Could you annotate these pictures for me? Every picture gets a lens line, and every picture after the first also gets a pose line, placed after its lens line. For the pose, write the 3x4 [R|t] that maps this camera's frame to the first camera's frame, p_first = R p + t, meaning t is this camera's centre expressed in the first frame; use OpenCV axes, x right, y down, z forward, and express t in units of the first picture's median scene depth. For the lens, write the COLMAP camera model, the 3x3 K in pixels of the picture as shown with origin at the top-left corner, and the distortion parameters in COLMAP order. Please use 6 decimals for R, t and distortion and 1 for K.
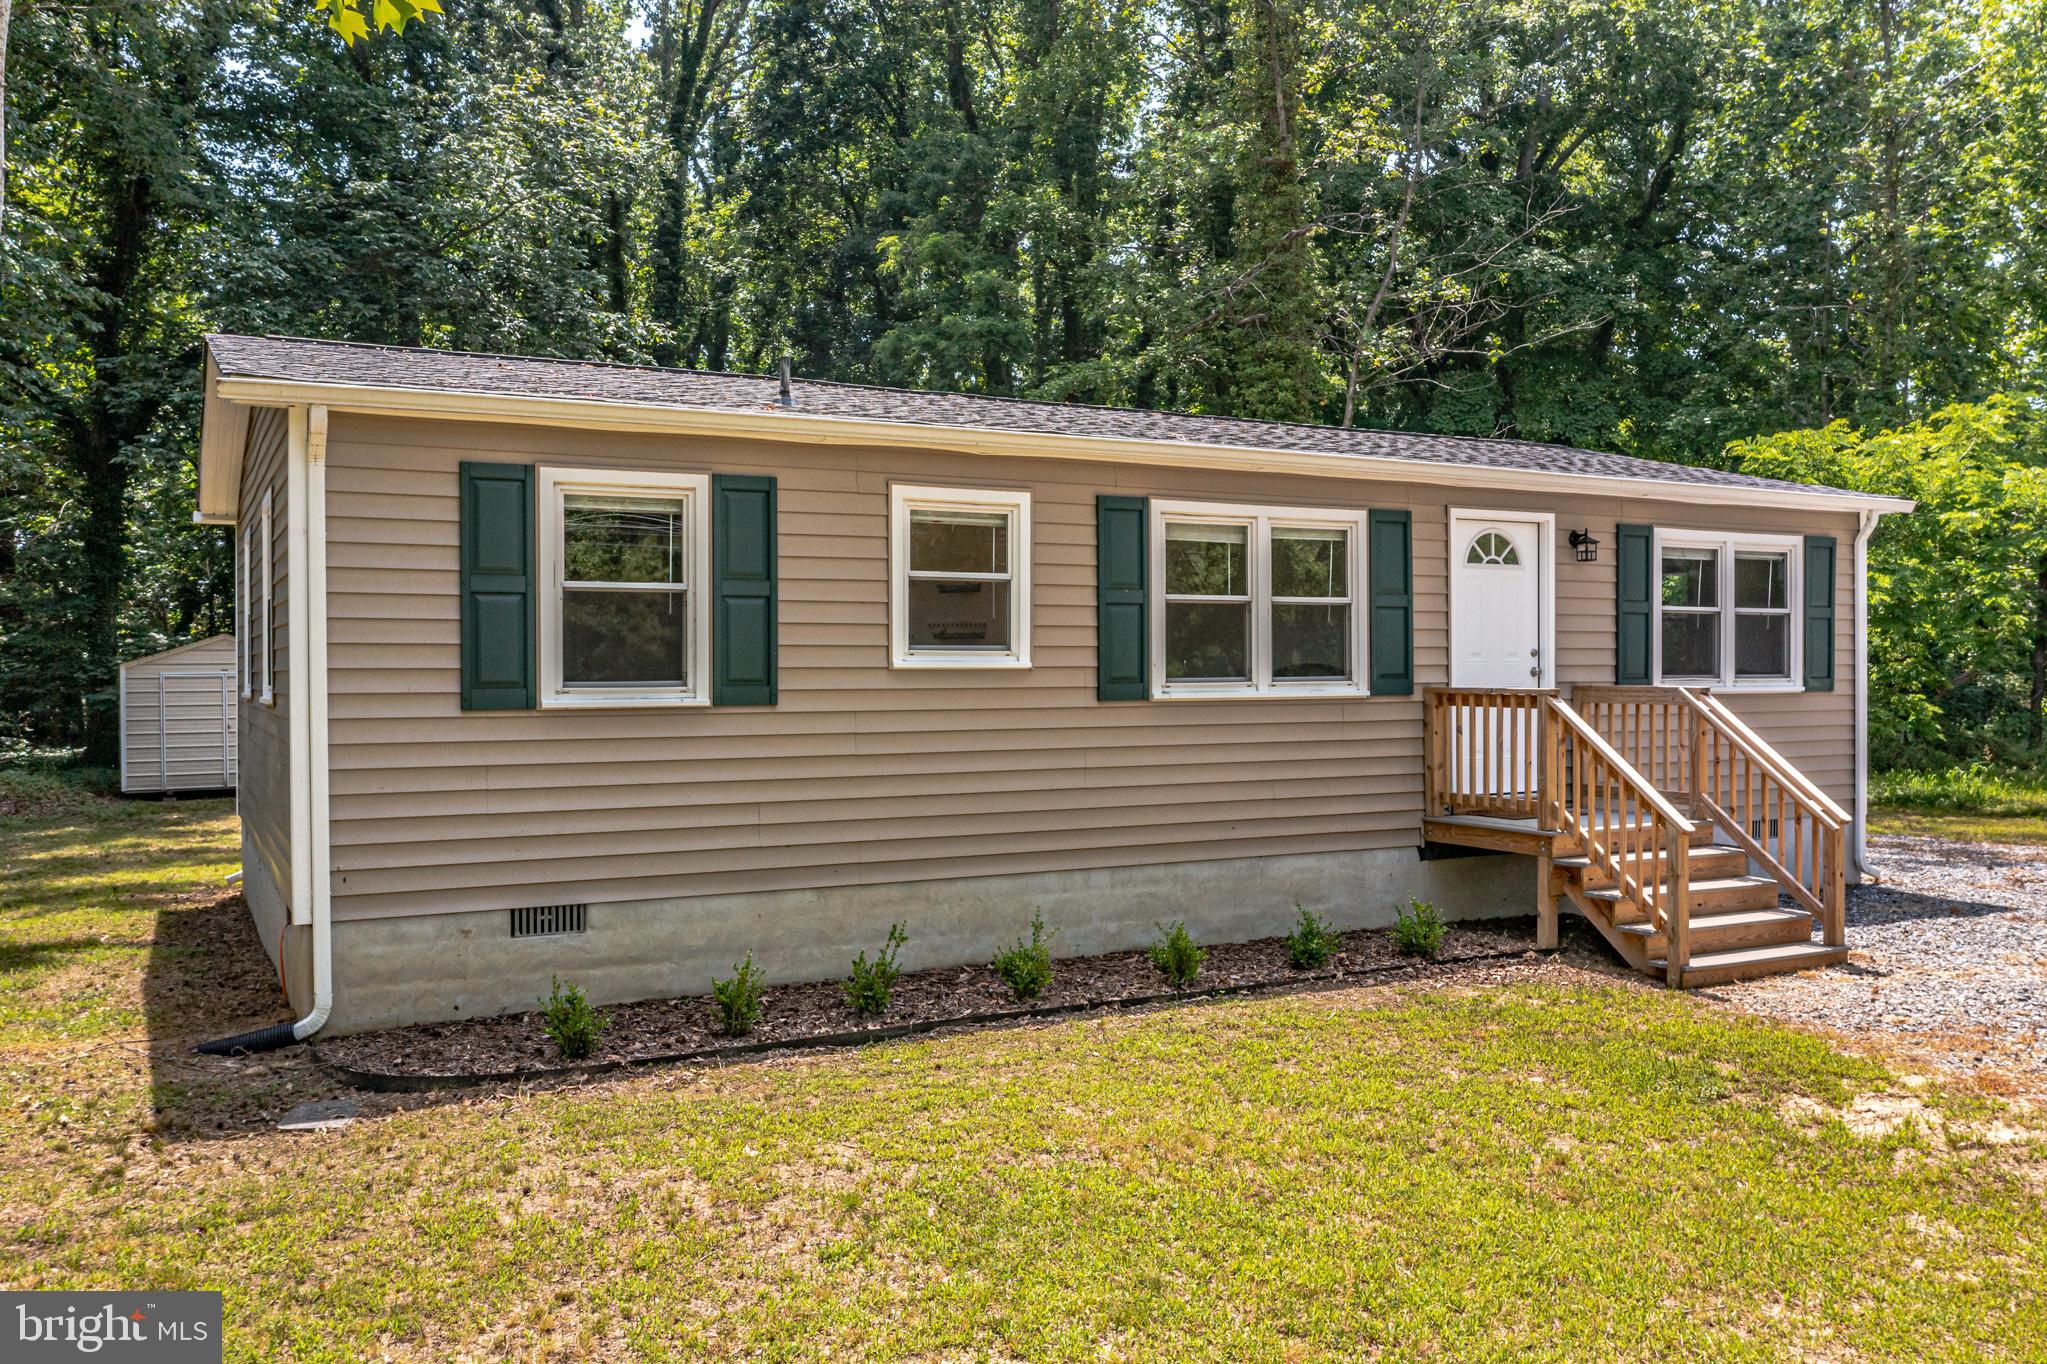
lens RADIAL K [[1640.6, 0, 1032.6], [0, 1640.6, 695.0], [0, 0, 1]] dist [-0.022012, 0.003897]
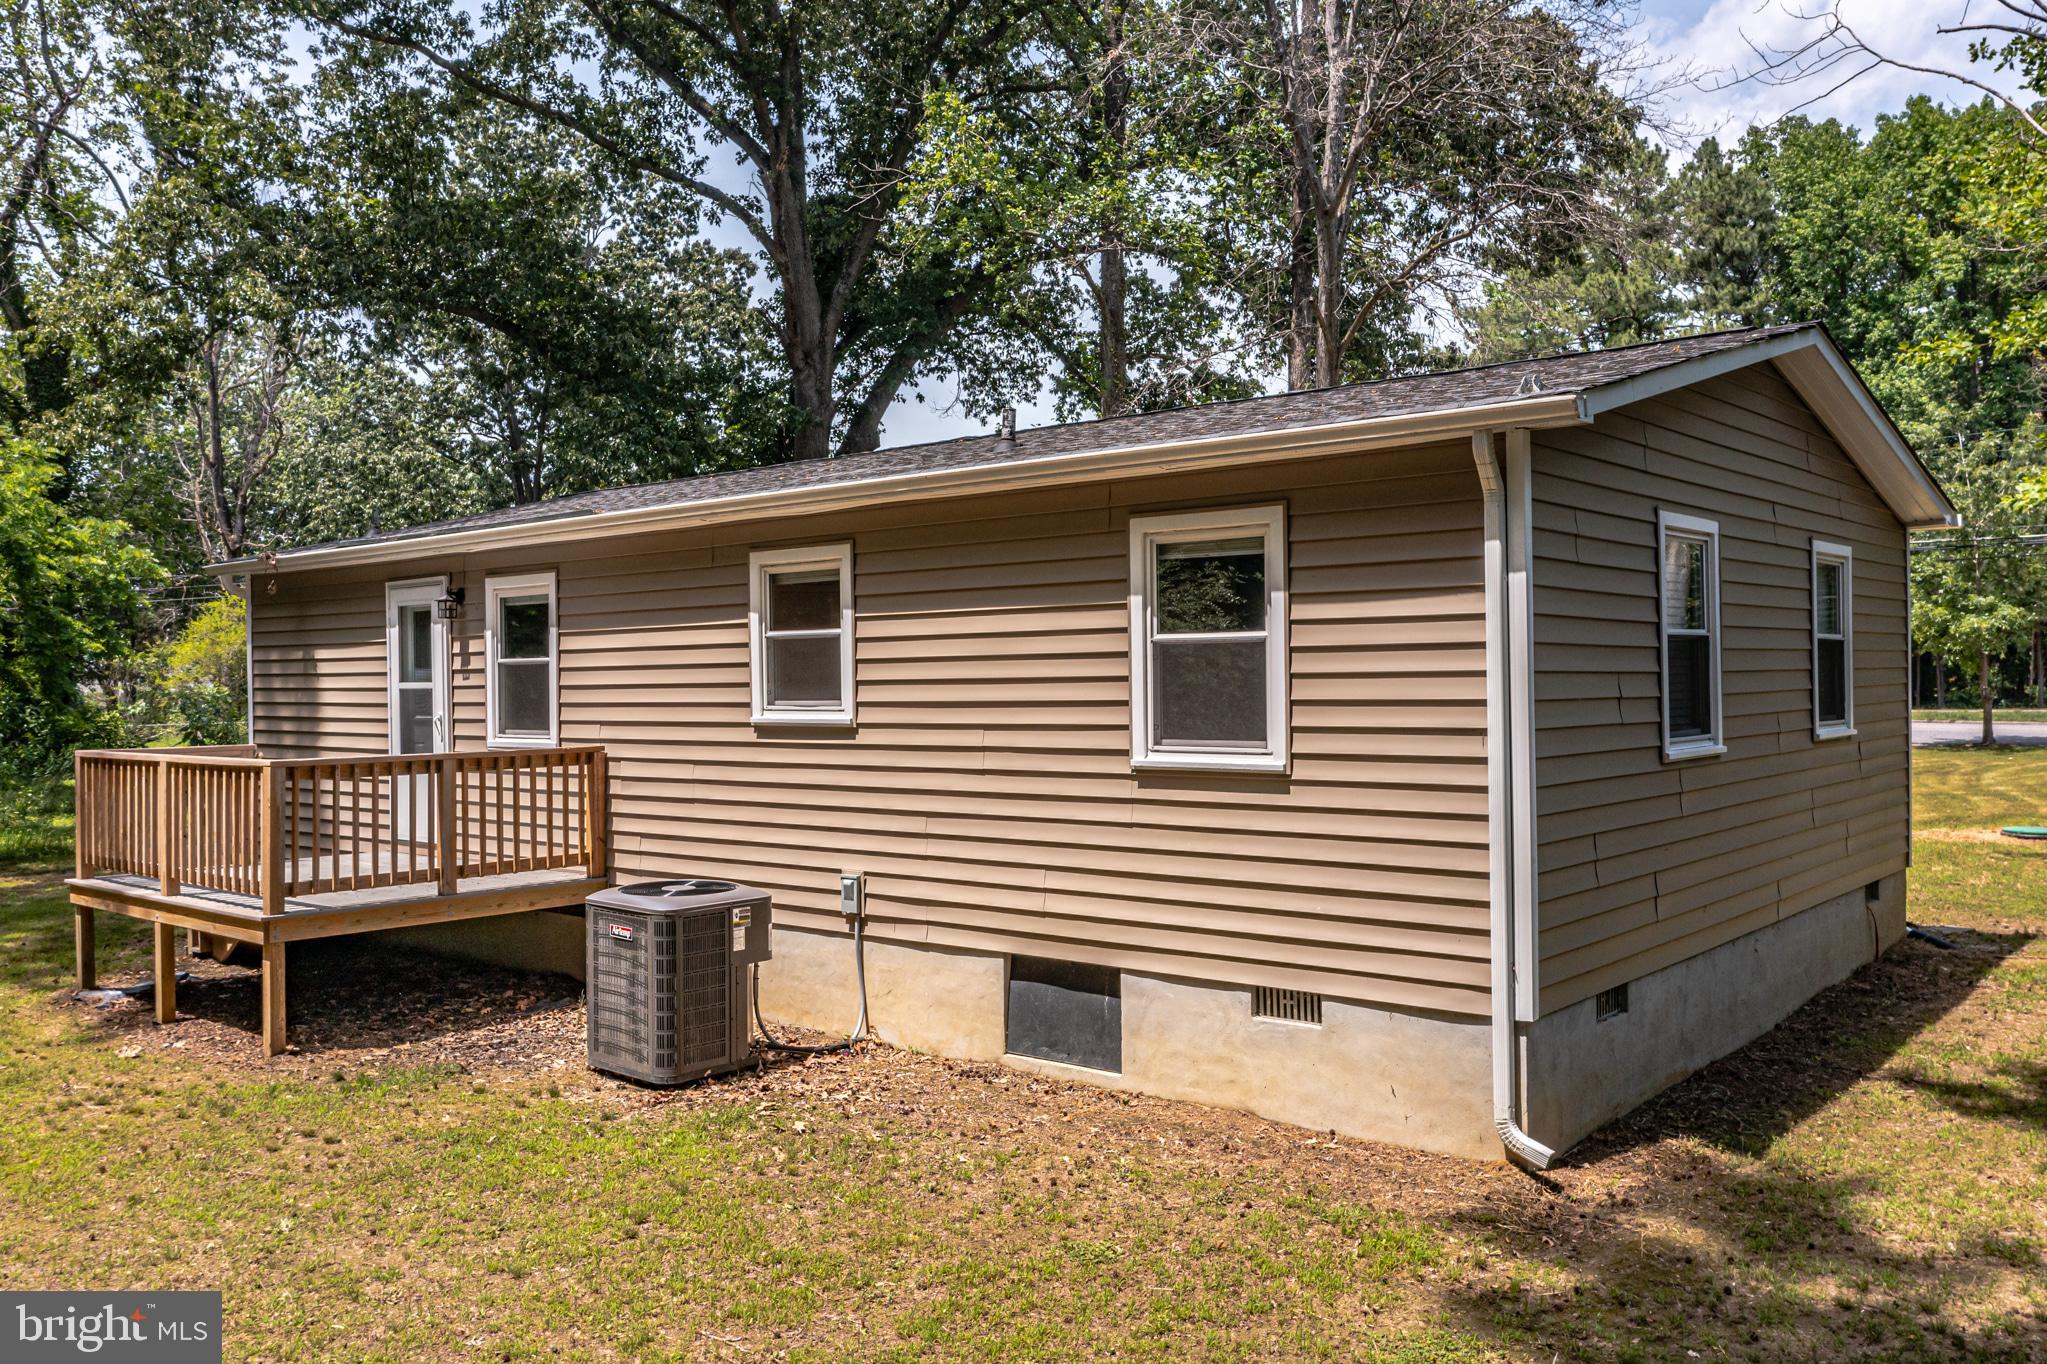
lens RADIAL K [[1640.6, 0, 1026.9], [0, 1640.6, 691.0], [0, 0, 1]] dist [-0.022012, 0.003897]
pose [[0.372239, -0.003285, -0.928131, 0.889864], [-0.008141, 0.999944, -0.006804, -0.028616], [0.928101, 0.010089, 0.372192, 0.690088]]
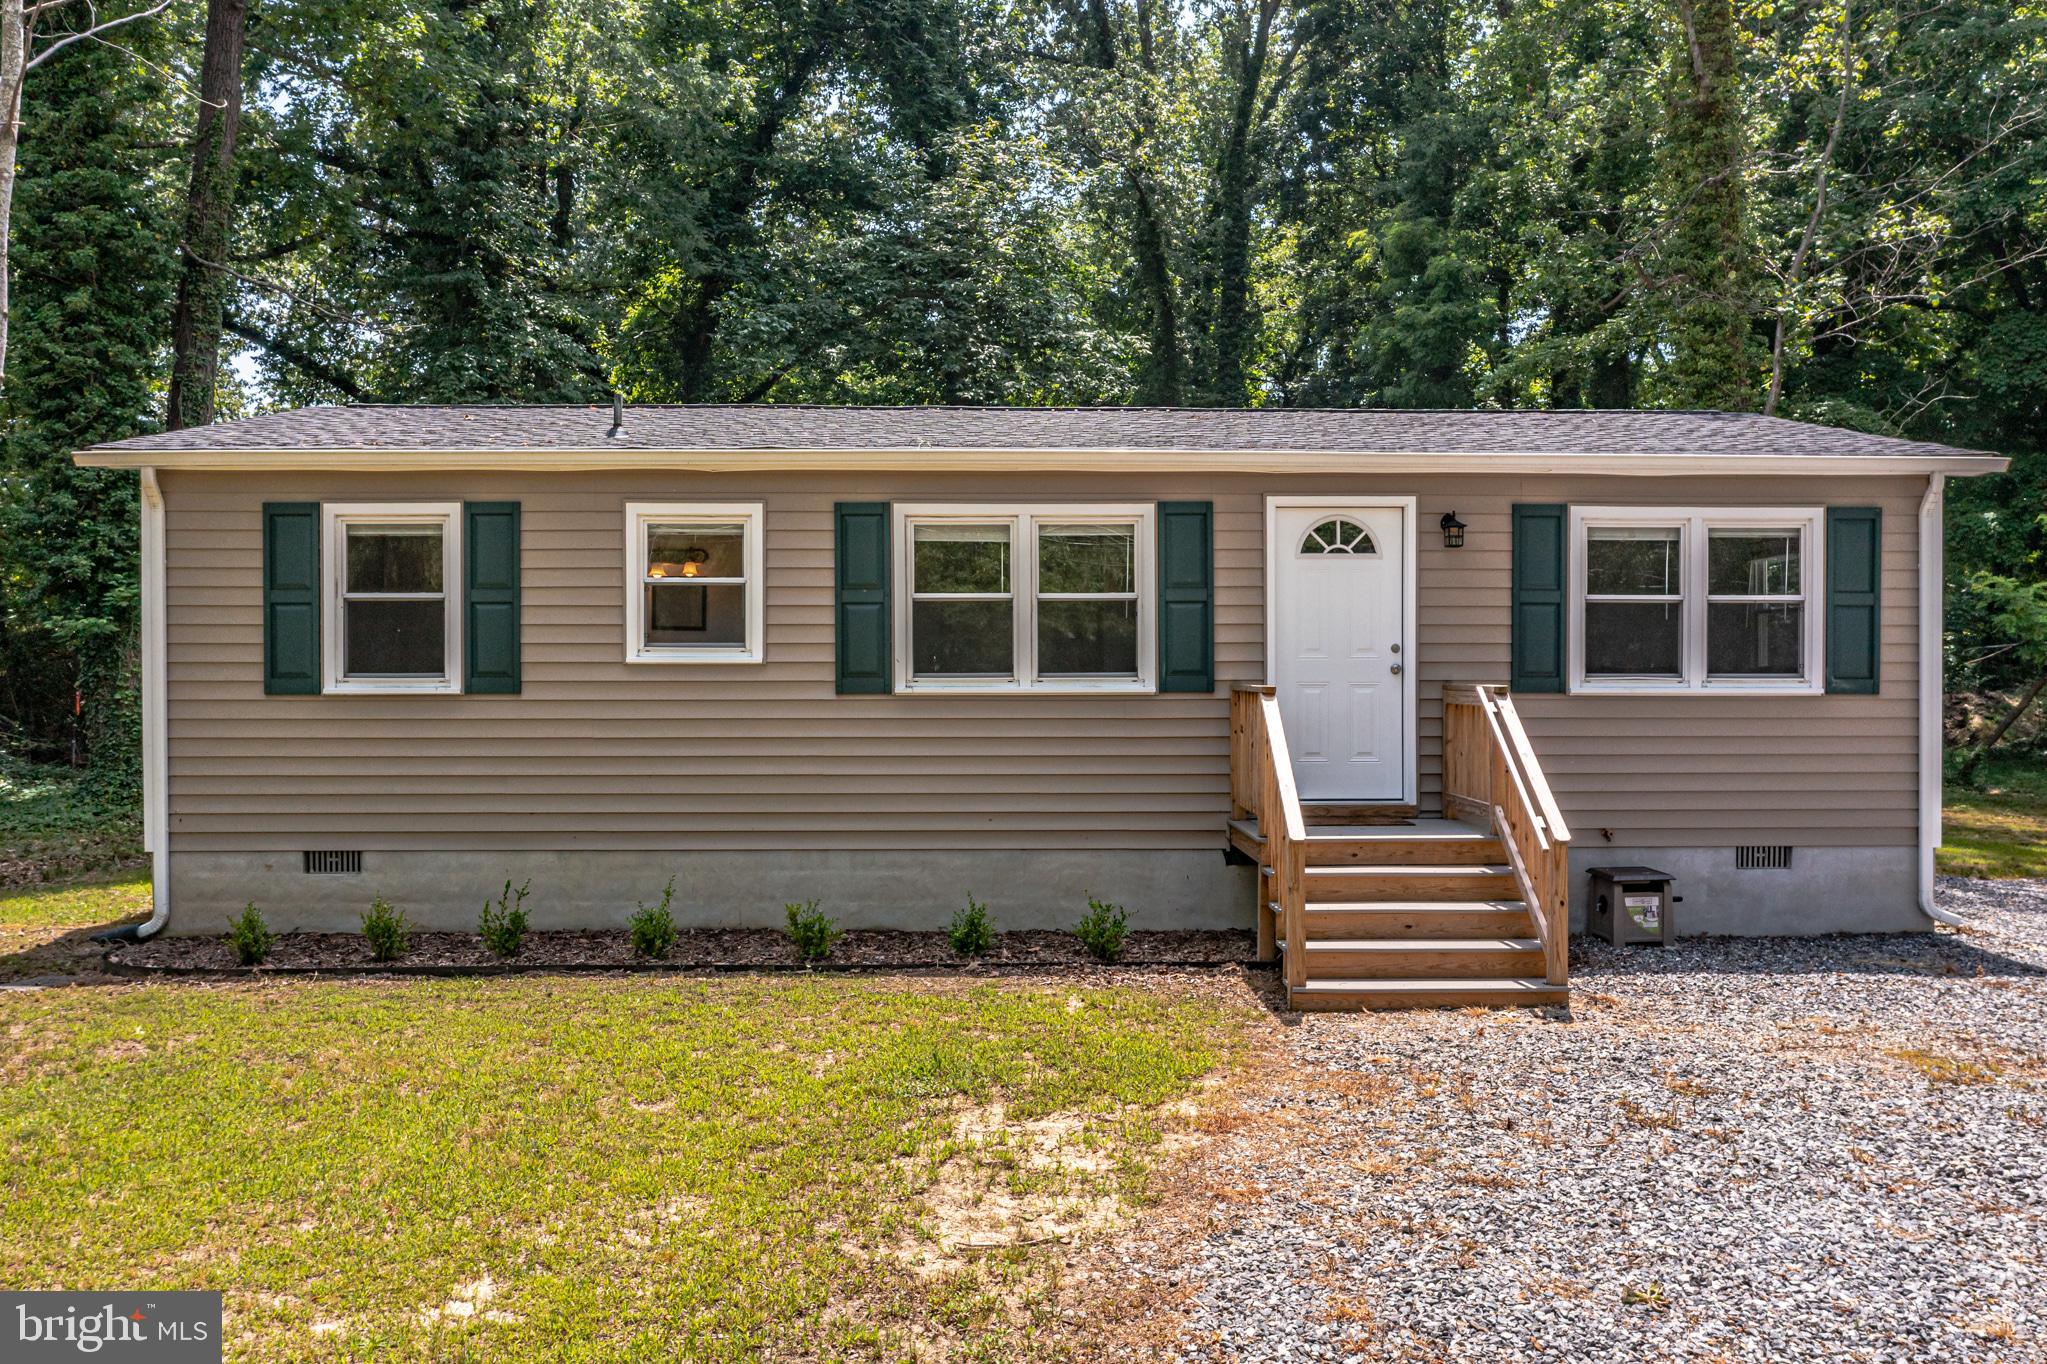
lens RADIAL K [[1640.6, 0, 1013.5], [0, 1640.6, 673.8], [0, 0, 1]] dist [-0.022012, 0.003897]
pose [[0.892152, 0.005089, -0.451707, 0.606851], [-0.010026, 0.999913, -0.008535, -0.001554], [0.451625, 0.012143, 0.892125, 0.090942]]
